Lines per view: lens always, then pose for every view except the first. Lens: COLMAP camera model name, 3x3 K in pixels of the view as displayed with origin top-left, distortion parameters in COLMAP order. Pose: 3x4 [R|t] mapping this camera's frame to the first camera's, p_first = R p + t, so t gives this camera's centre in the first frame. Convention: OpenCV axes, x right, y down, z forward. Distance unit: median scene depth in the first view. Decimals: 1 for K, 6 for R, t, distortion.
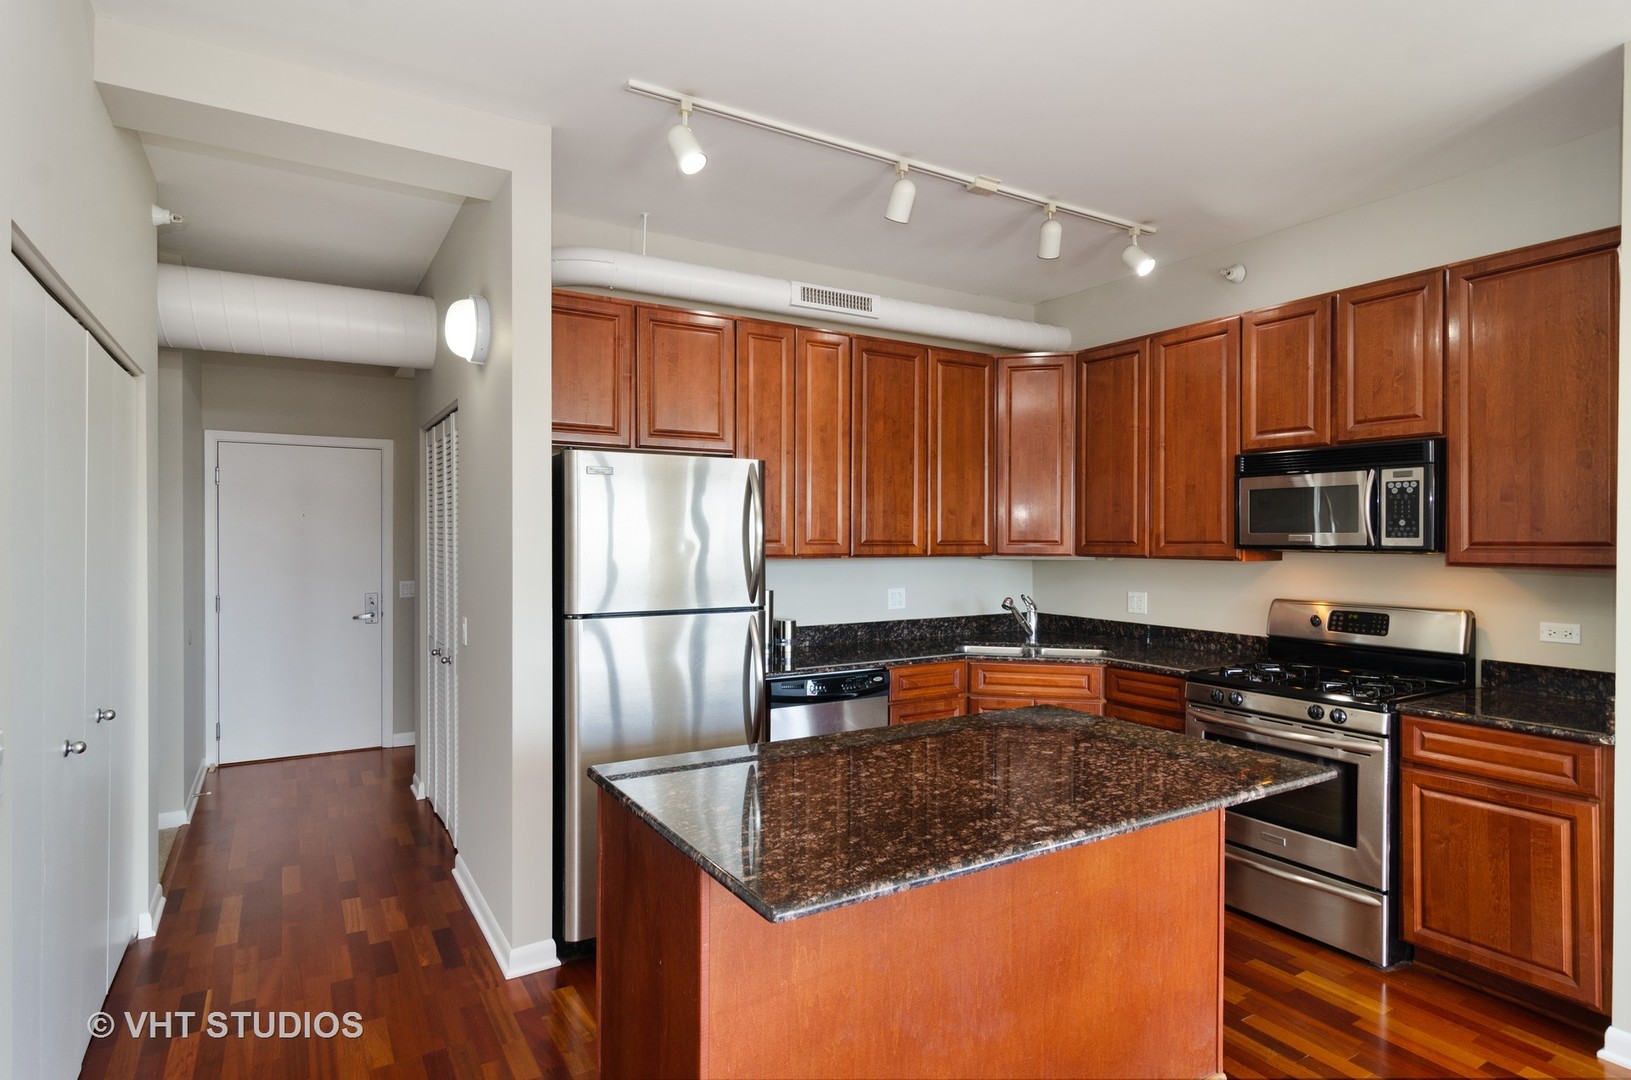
lens RADIAL K [[863.8, 0, 815.5], [0, 863.8, 540.0], [0, 0, 1]] dist [-0.002317, -0.000279]
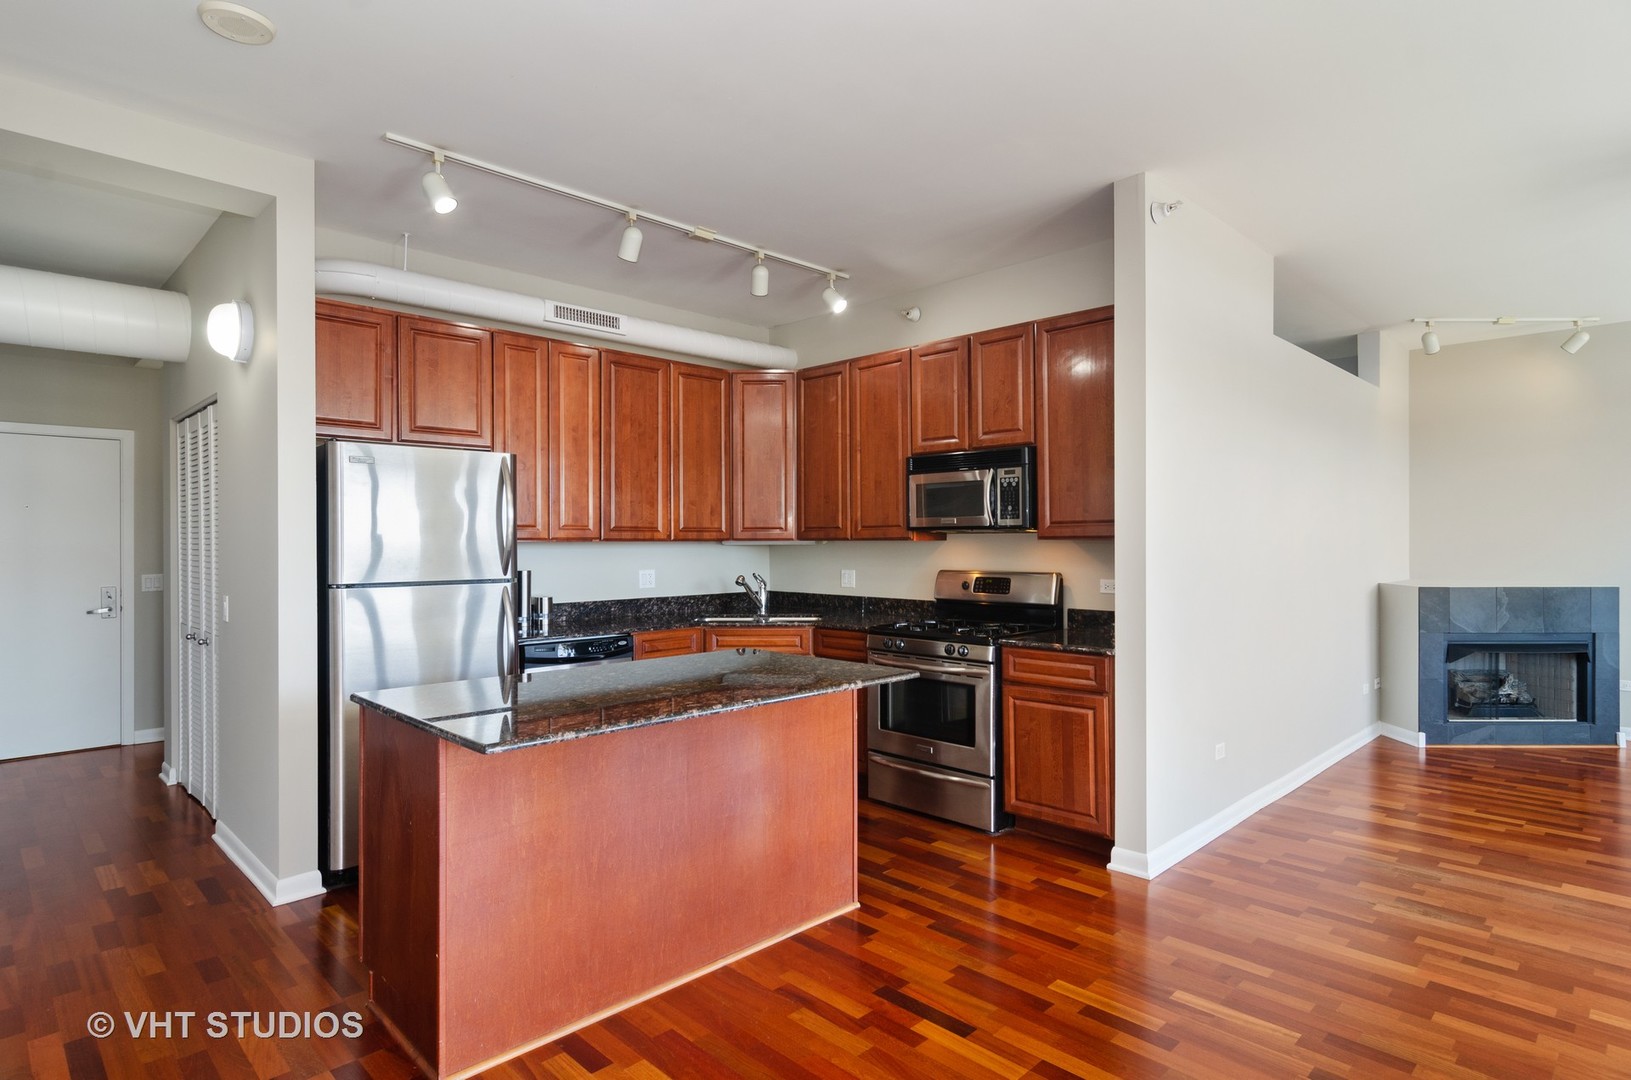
lens RADIAL K [[865.2, 0, 815.5], [0, 865.2, 540.0], [0, 0, 1]] dist [0.000001, 0.001150]
pose [[0.973067, -0.005517, 0.230456, 0.063048], [0.006989, 0.999960, -0.005569, 0.032369], [-0.230416, 0.007029, 0.973067, -0.228658]]
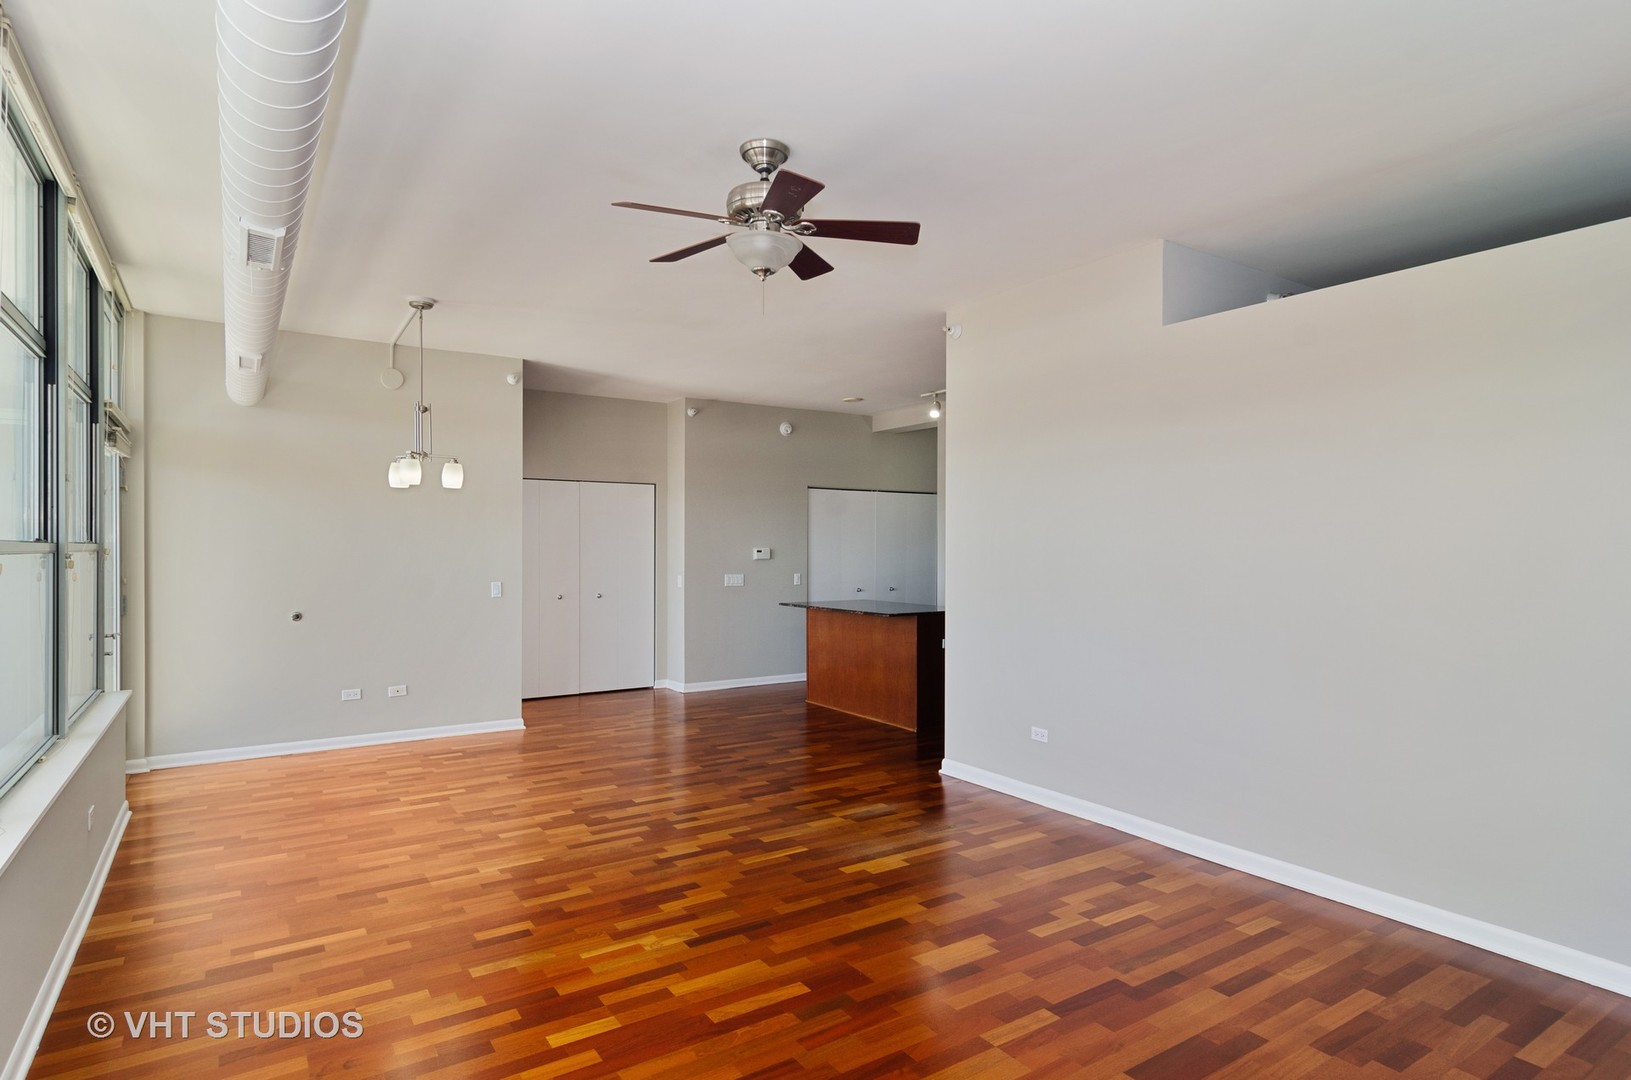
lens RADIAL K [[866.6, 0, 820.6], [0, 866.6, 532.5], [0, 0, 1]] dist [-0.000896, 0.002138]
pose [[0.044484, -0.022015, -0.998768, 2.418604], [-0.005591, 0.999736, -0.022285, 0.027585], [0.998994, 0.006575, 0.044349, 0.427953]]
